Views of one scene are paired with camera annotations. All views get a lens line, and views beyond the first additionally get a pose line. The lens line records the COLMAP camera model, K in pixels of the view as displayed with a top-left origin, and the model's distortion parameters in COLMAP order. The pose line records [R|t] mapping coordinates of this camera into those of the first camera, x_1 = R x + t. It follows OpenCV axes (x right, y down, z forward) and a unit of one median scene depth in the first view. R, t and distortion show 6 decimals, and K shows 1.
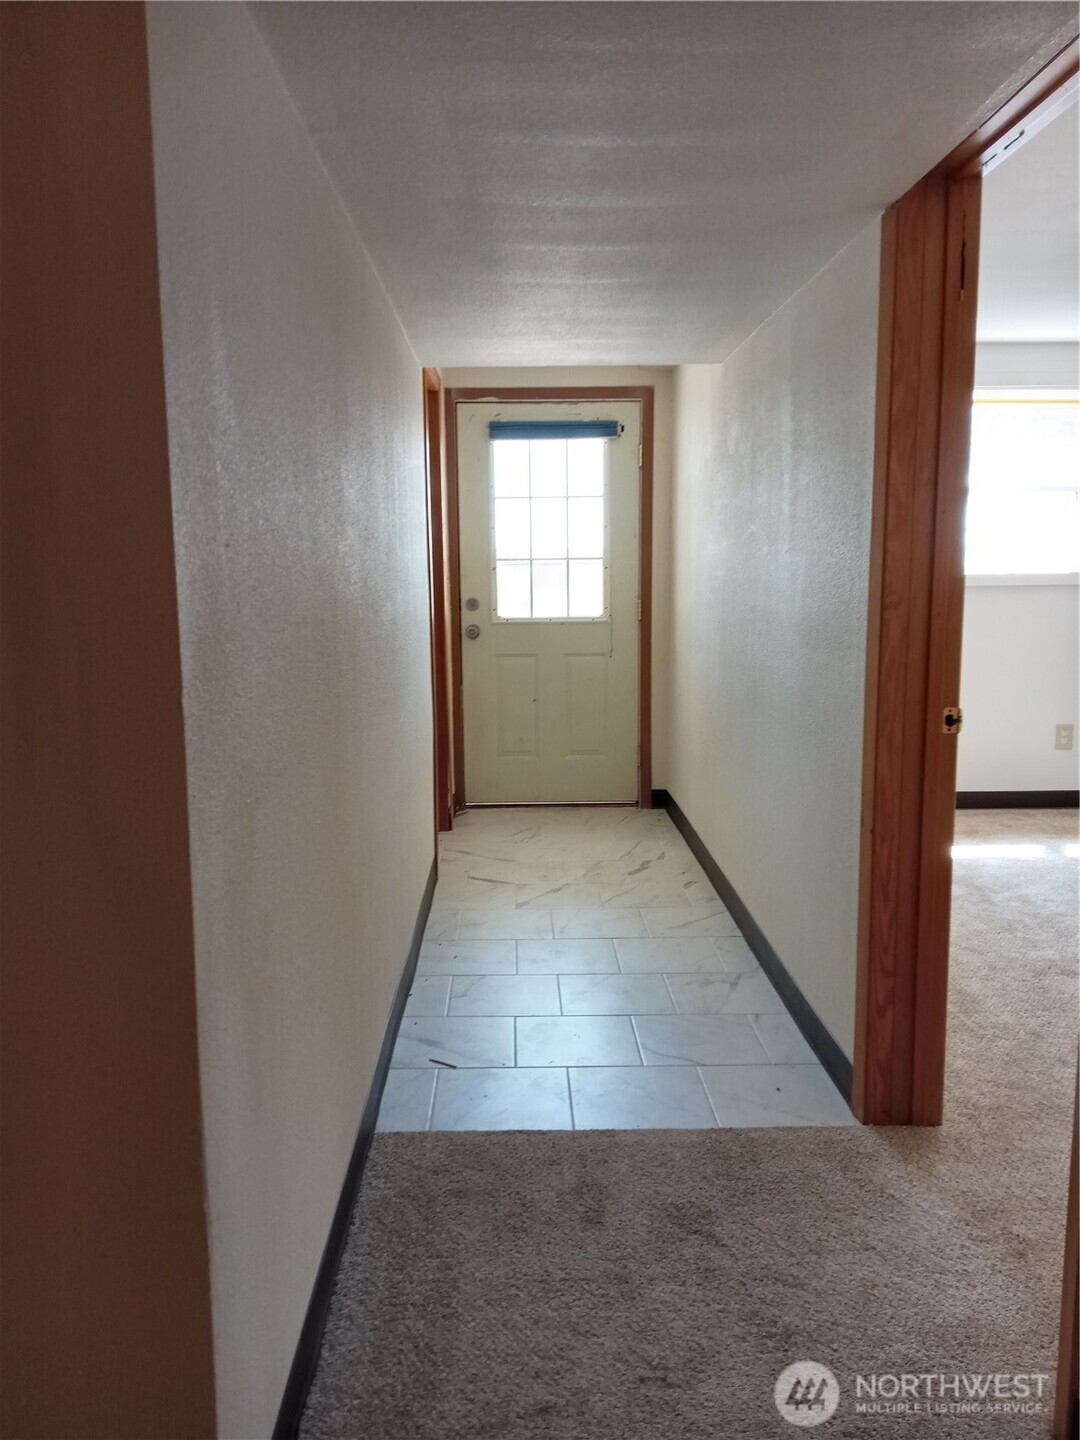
lens RADIAL K [[1138.4, 0, 539.9], [0, 1138.4, 717.7], [0, 0, 1]] dist [-0.012683, -0.006670]
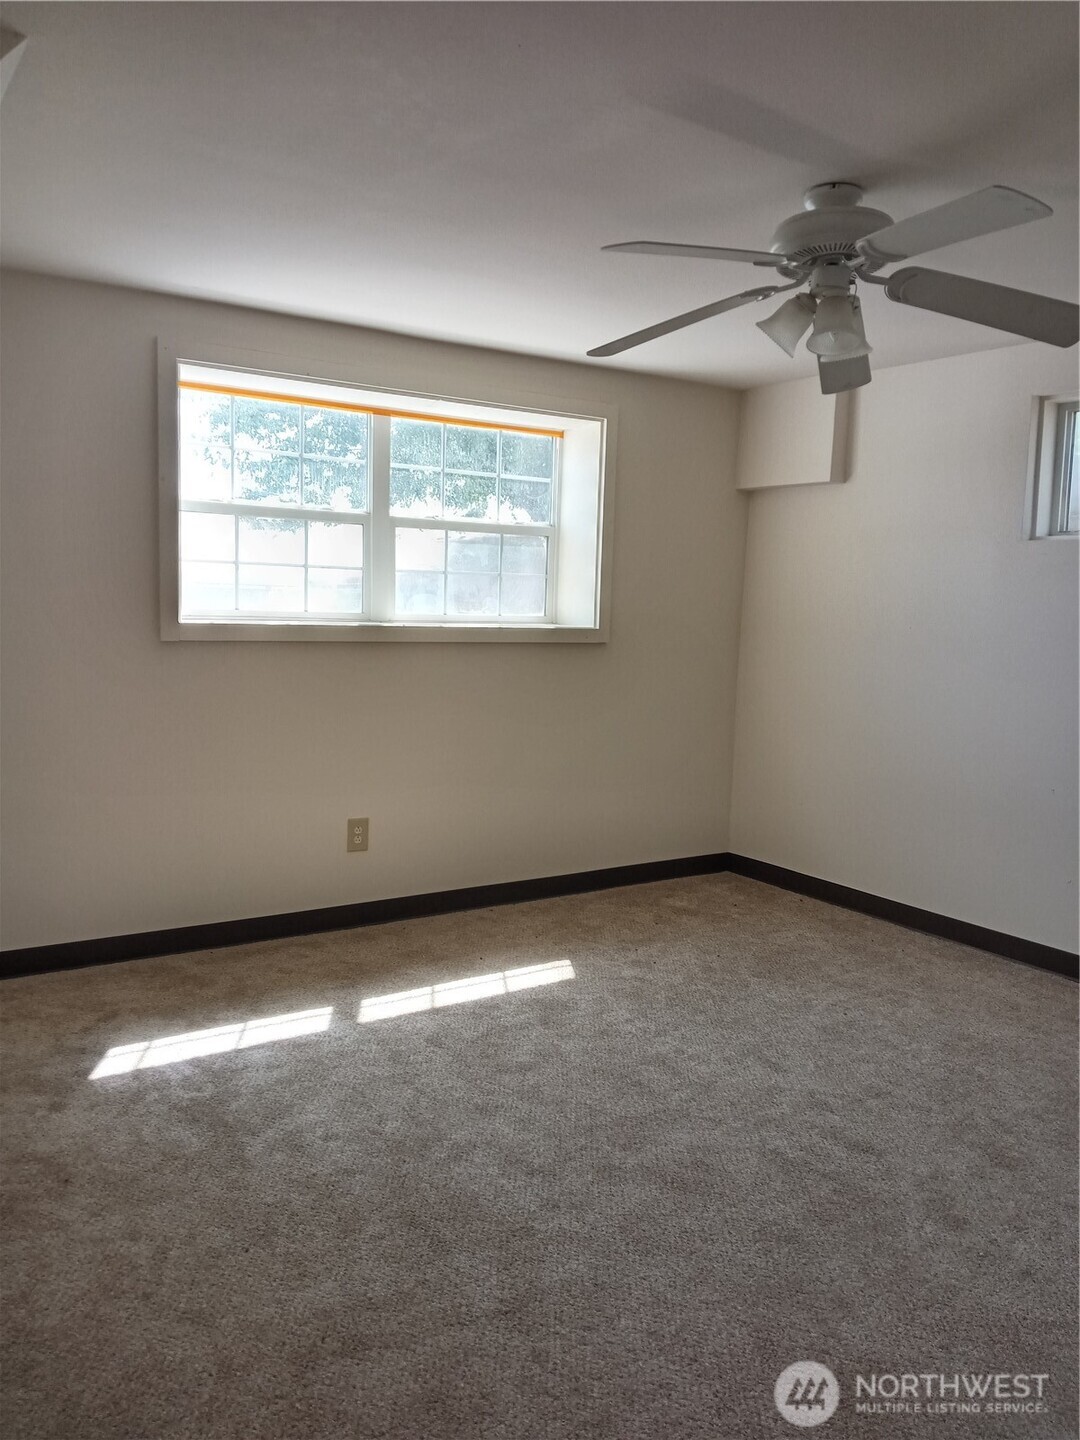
lens RADIAL K [[1138.4, 0, 539.5], [0, 1138.4, 719.3], [0, 0, 1]] dist [-0.012683, -0.006670]
pose [[0.837364, -0.014187, 0.546461, 0.192940], [0.030059, 0.999346, -0.020116, -0.061946], [-0.545818, 0.033270, 0.837243, 0.374934]]
